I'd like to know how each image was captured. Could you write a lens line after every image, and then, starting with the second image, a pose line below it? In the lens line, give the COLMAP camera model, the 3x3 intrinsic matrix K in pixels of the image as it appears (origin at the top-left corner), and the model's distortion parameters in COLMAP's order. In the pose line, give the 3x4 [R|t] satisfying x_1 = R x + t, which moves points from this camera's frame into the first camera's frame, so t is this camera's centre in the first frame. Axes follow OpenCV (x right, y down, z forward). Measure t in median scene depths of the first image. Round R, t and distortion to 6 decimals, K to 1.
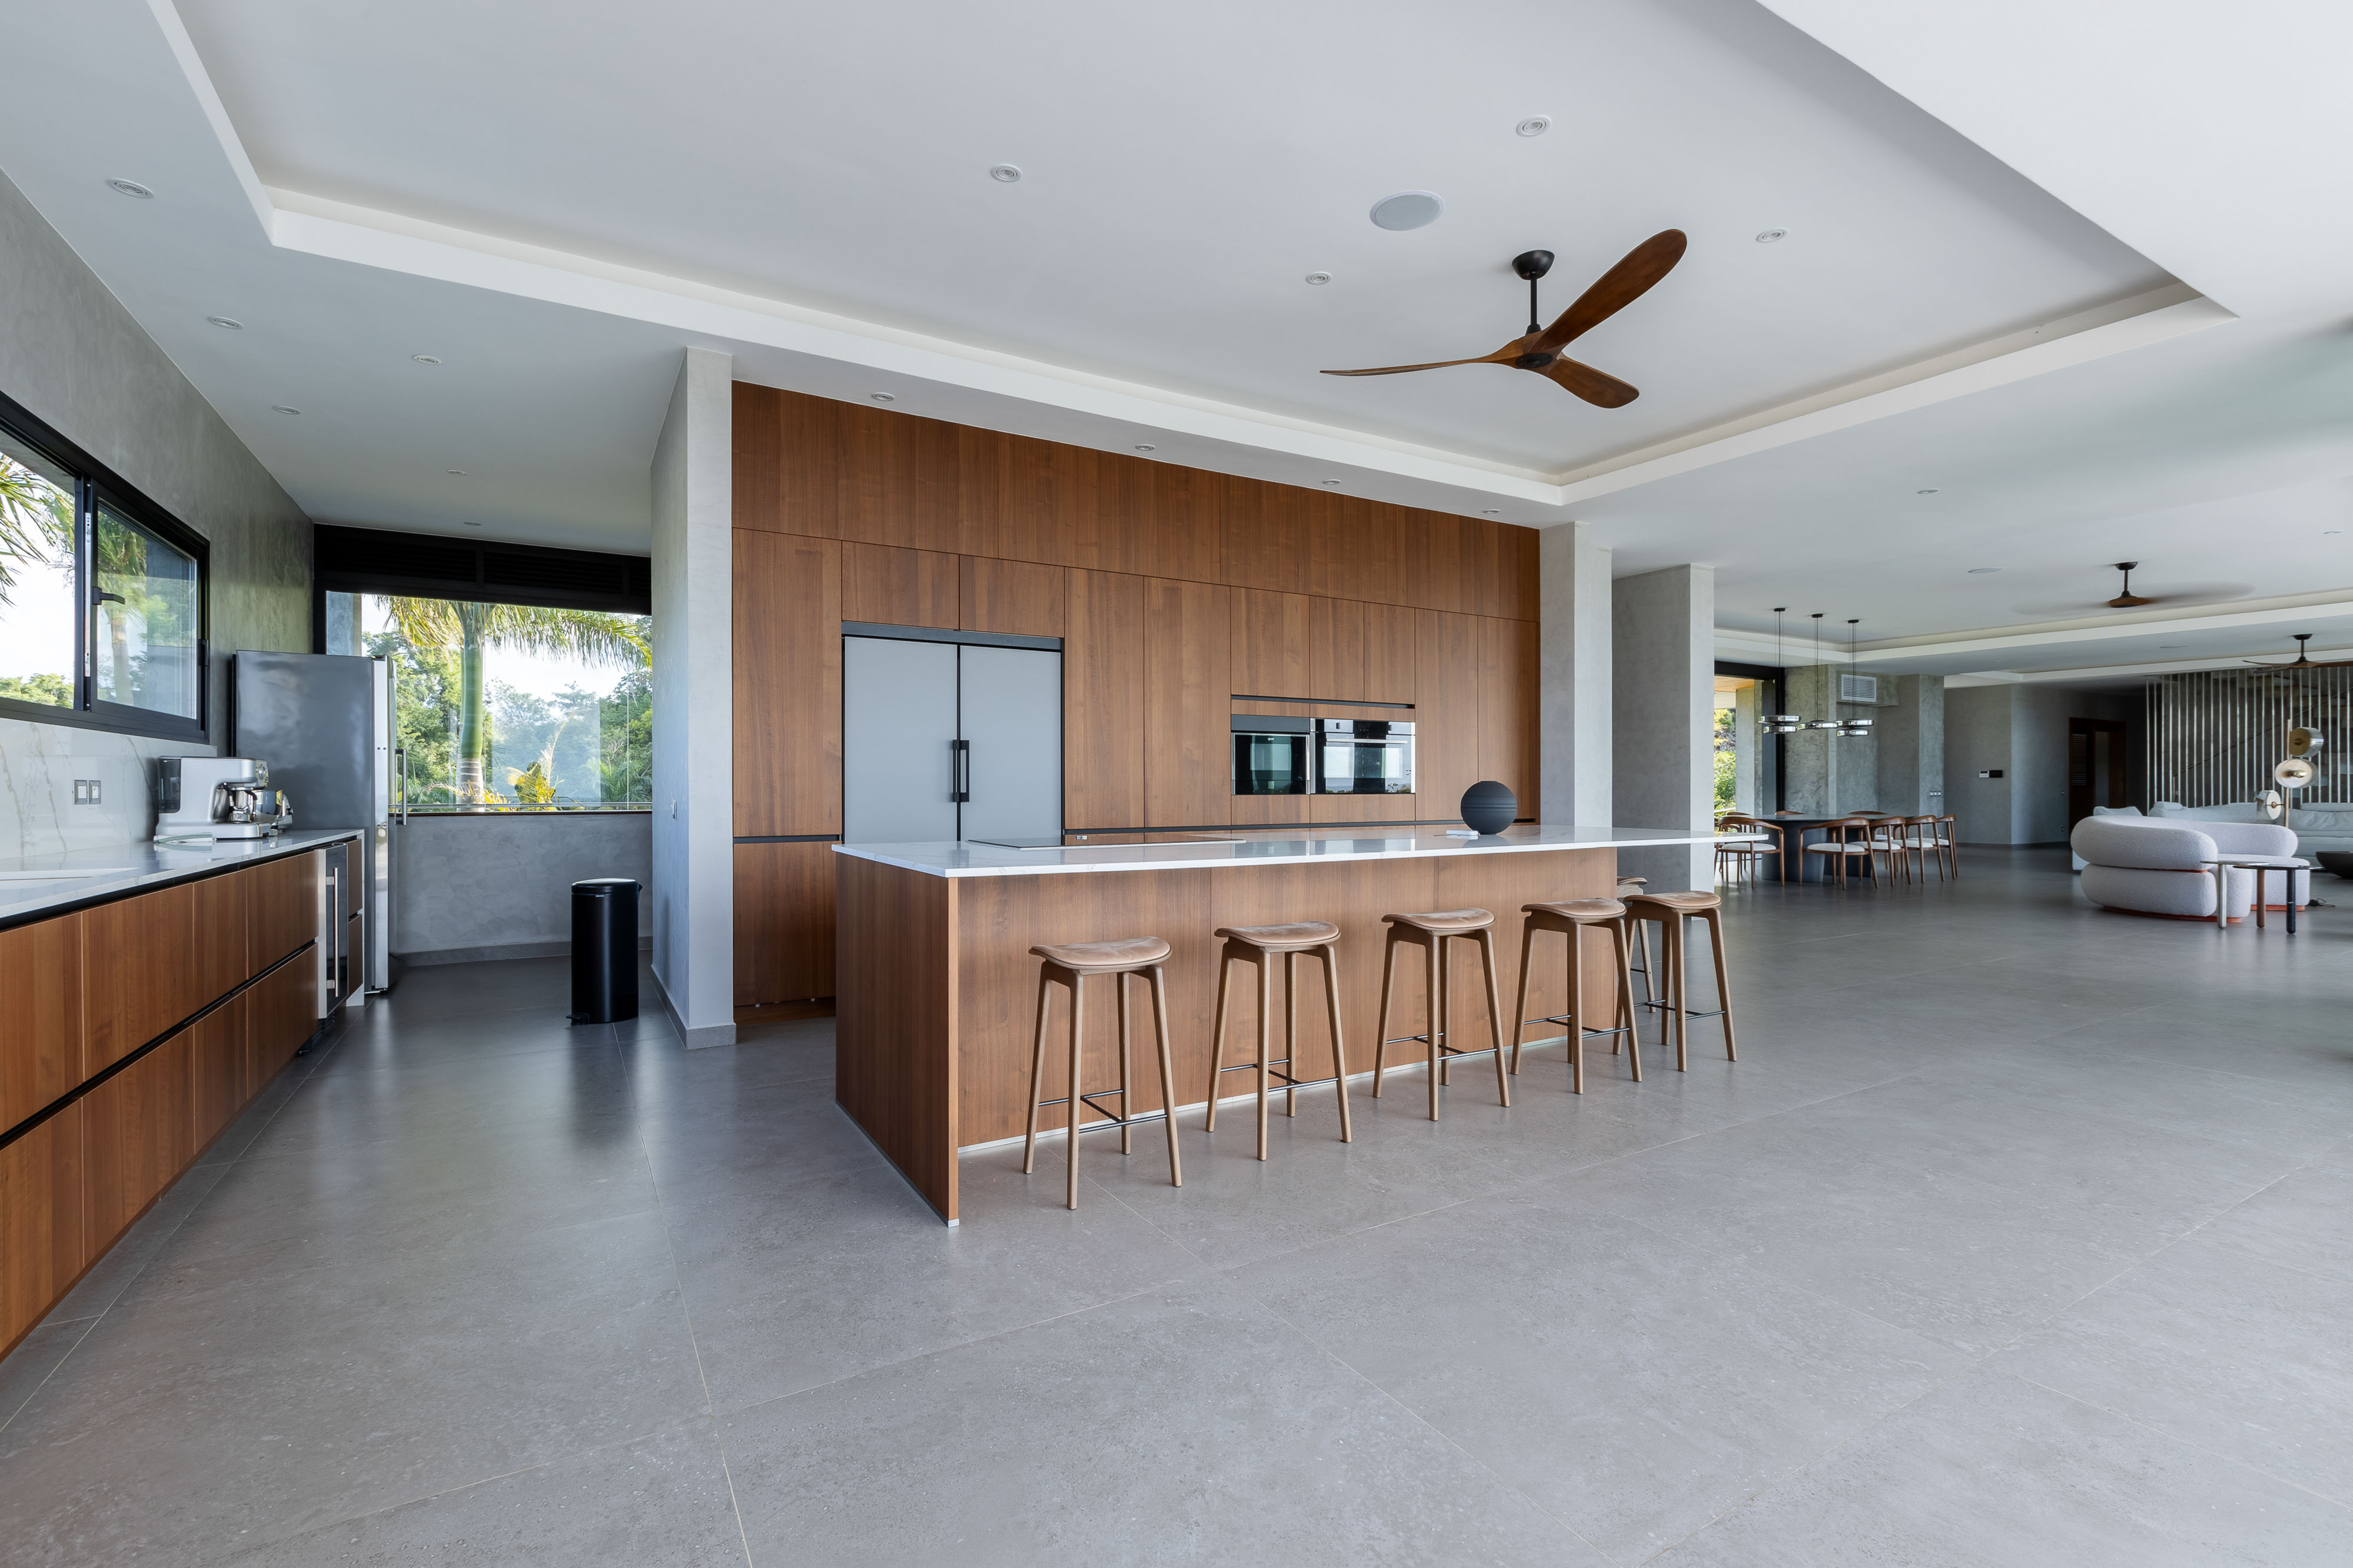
lens RADIAL K [[1030.8, 0, 1196.3], [0, 1030.8, 797.4], [0, 0, 1]] dist [-0.001617, -0.001369]
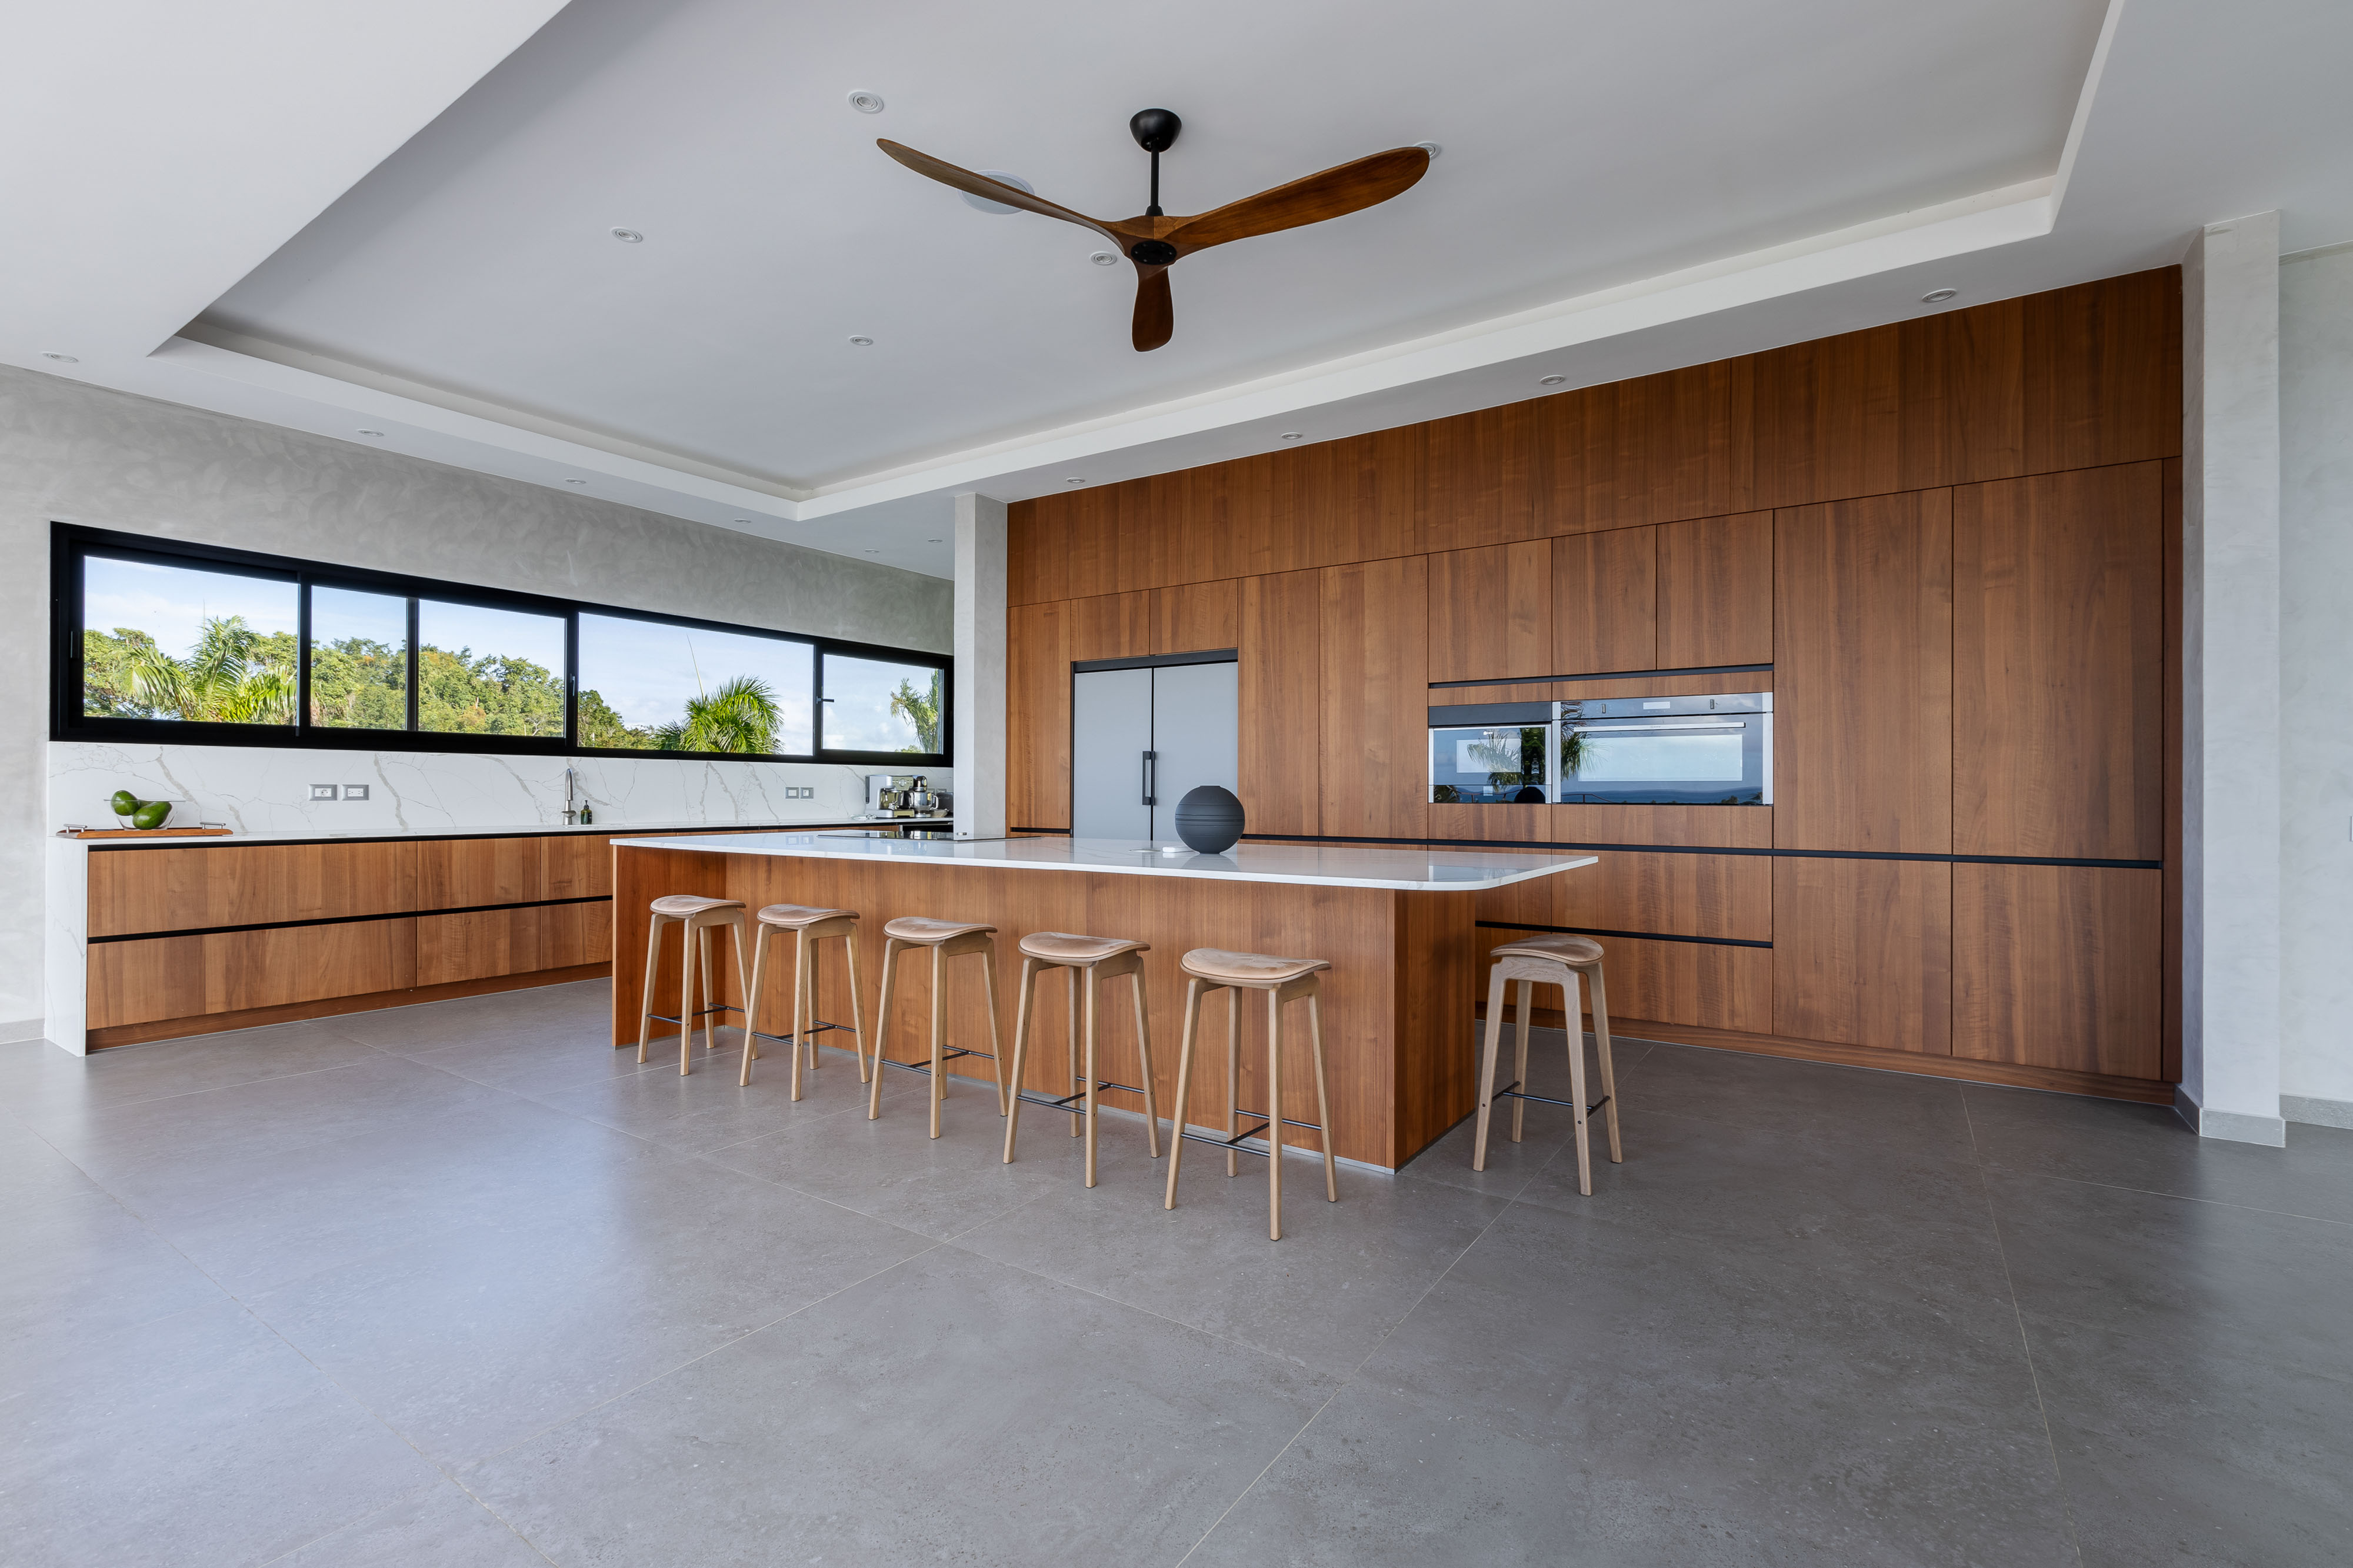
lens RADIAL K [[1030.8, 0, 1162.8], [0, 1030.8, 792.7], [0, 0, 1]] dist [-0.001617, -0.001369]
pose [[0.434103, 0.002574, -0.900859, 0.734724], [-0.013208, 0.999907, -0.003508, -0.005177], [0.900766, 0.013421, 0.434097, 0.470334]]
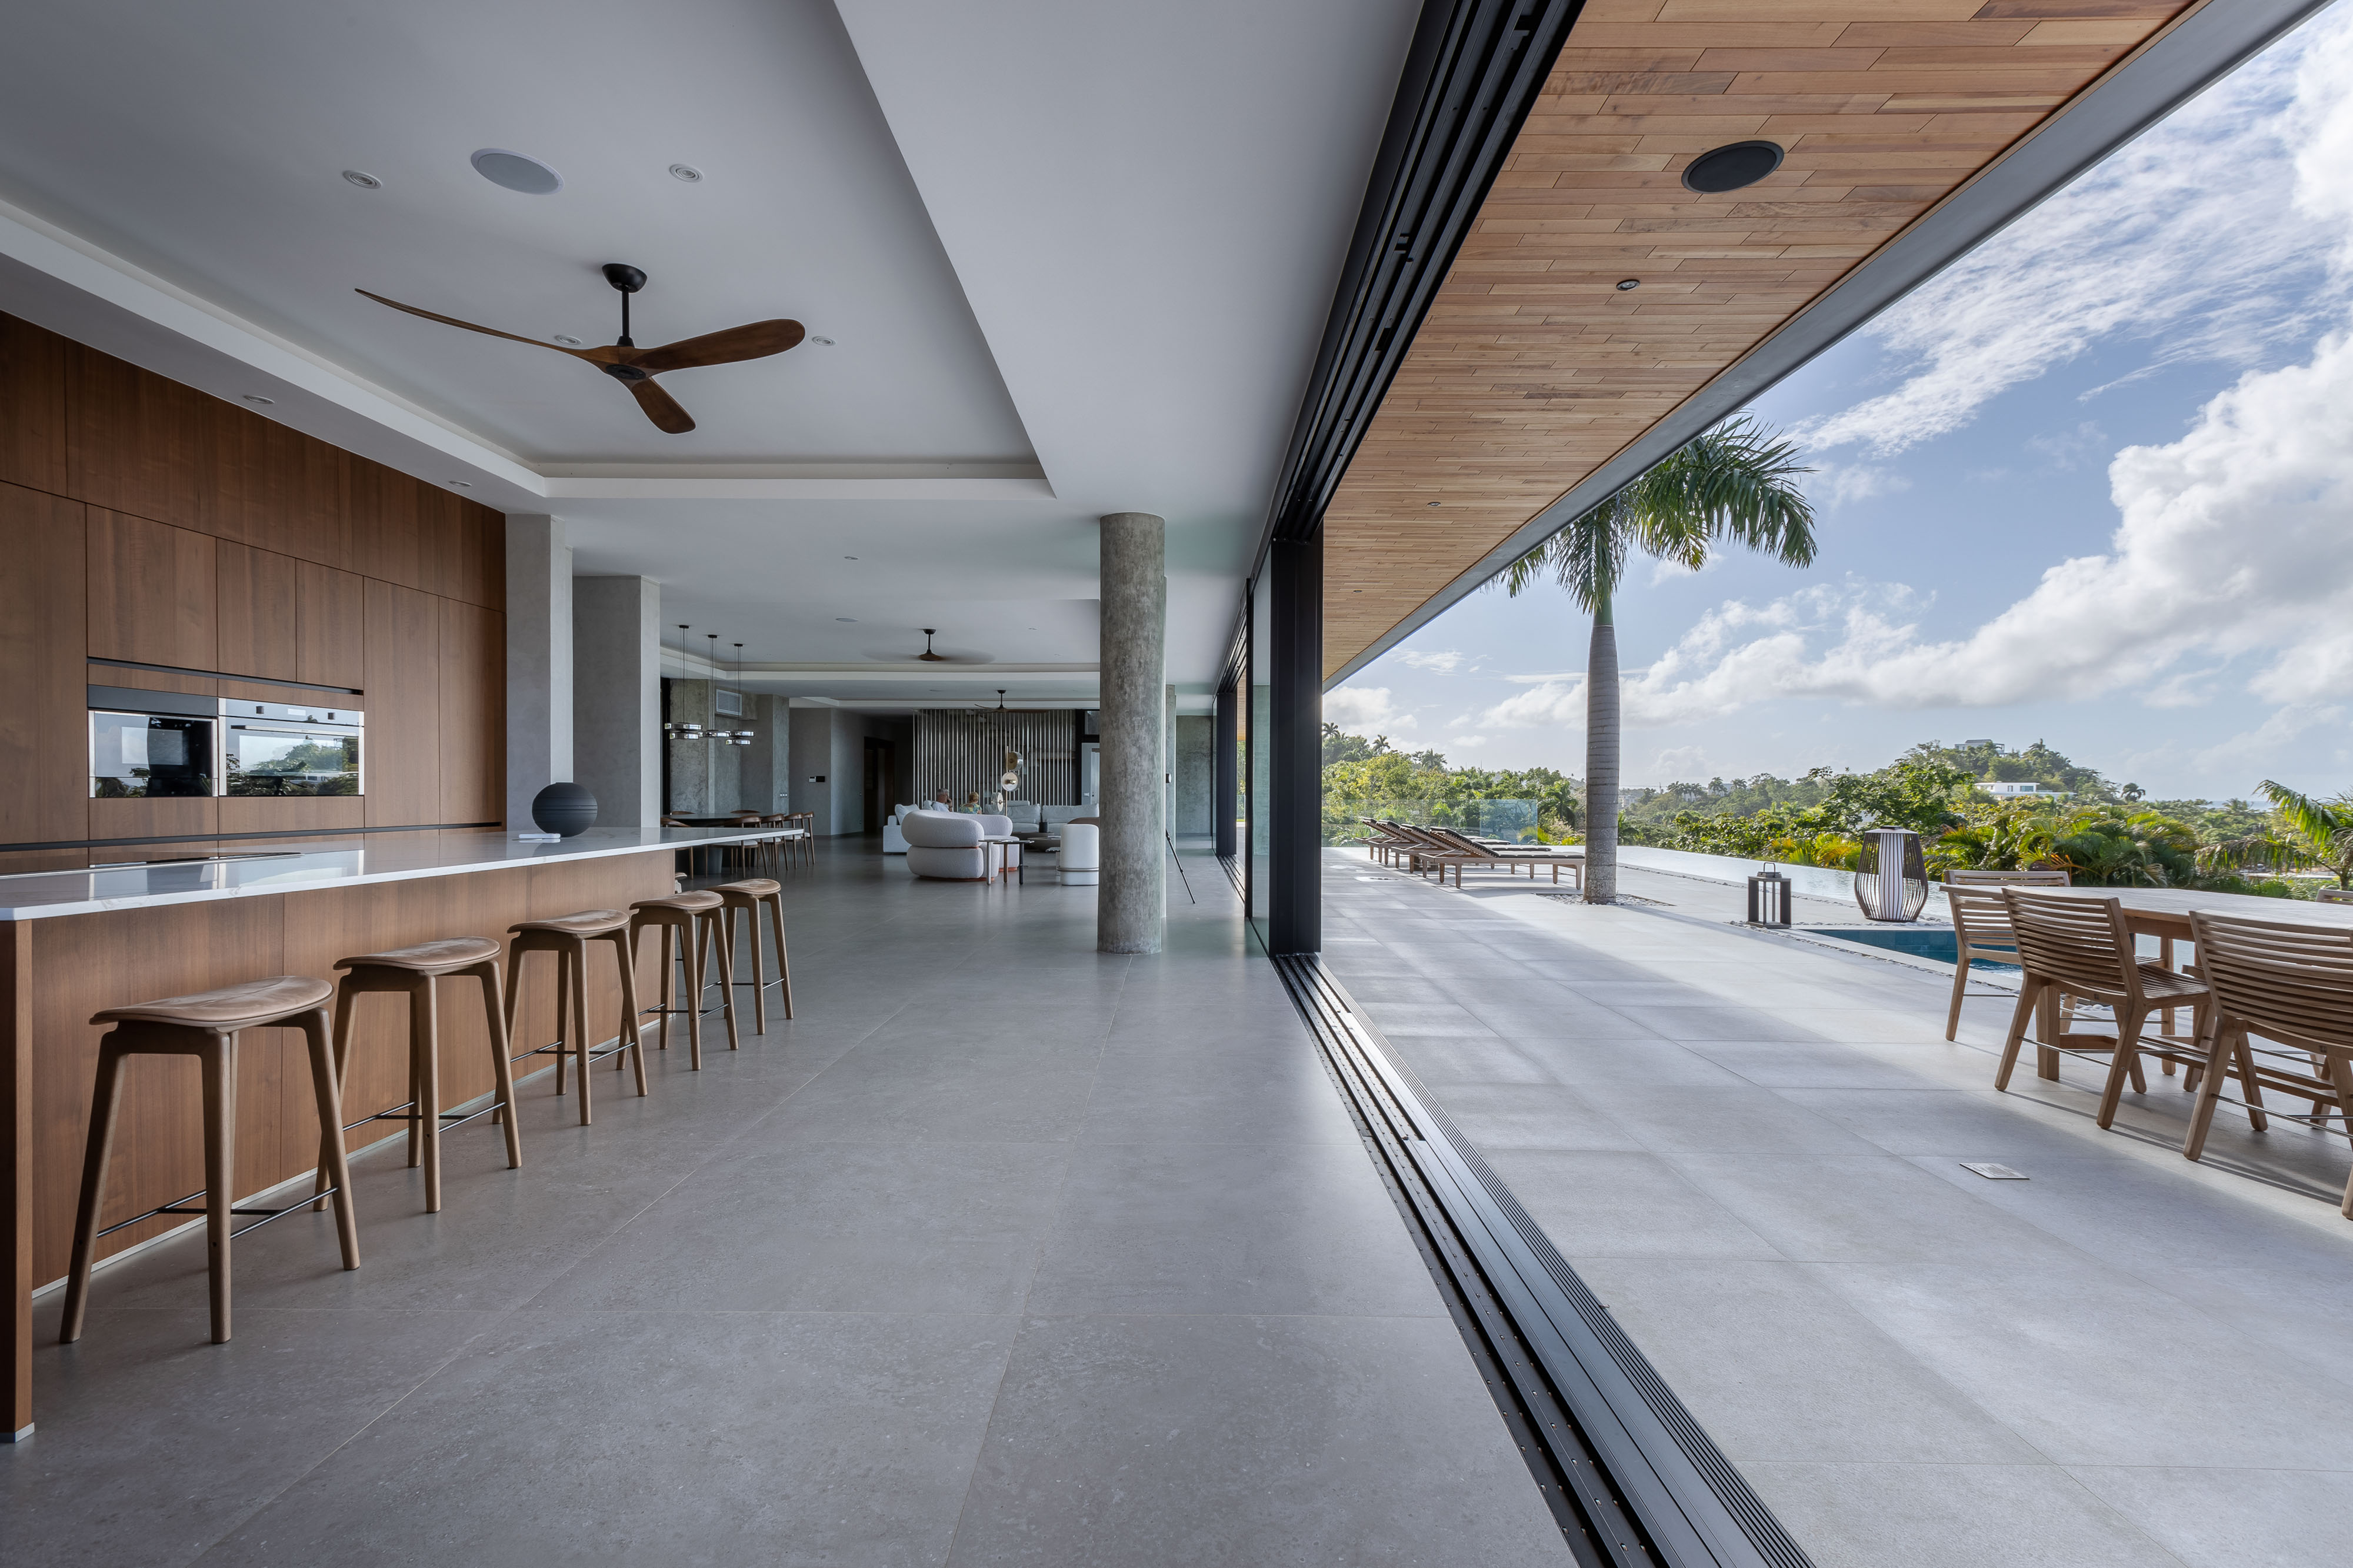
lens RADIAL K [[1030.8, 0, 1131.7], [0, 1030.8, 809.4], [0, 0, 1]] dist [-0.001617, -0.001369]
pose [[0.546517, -0.013001, 0.837347, -0.179232], [0.004636, 0.999911, 0.012499, 0.000168], [-0.837435, -0.002949, 0.546529, 0.012337]]
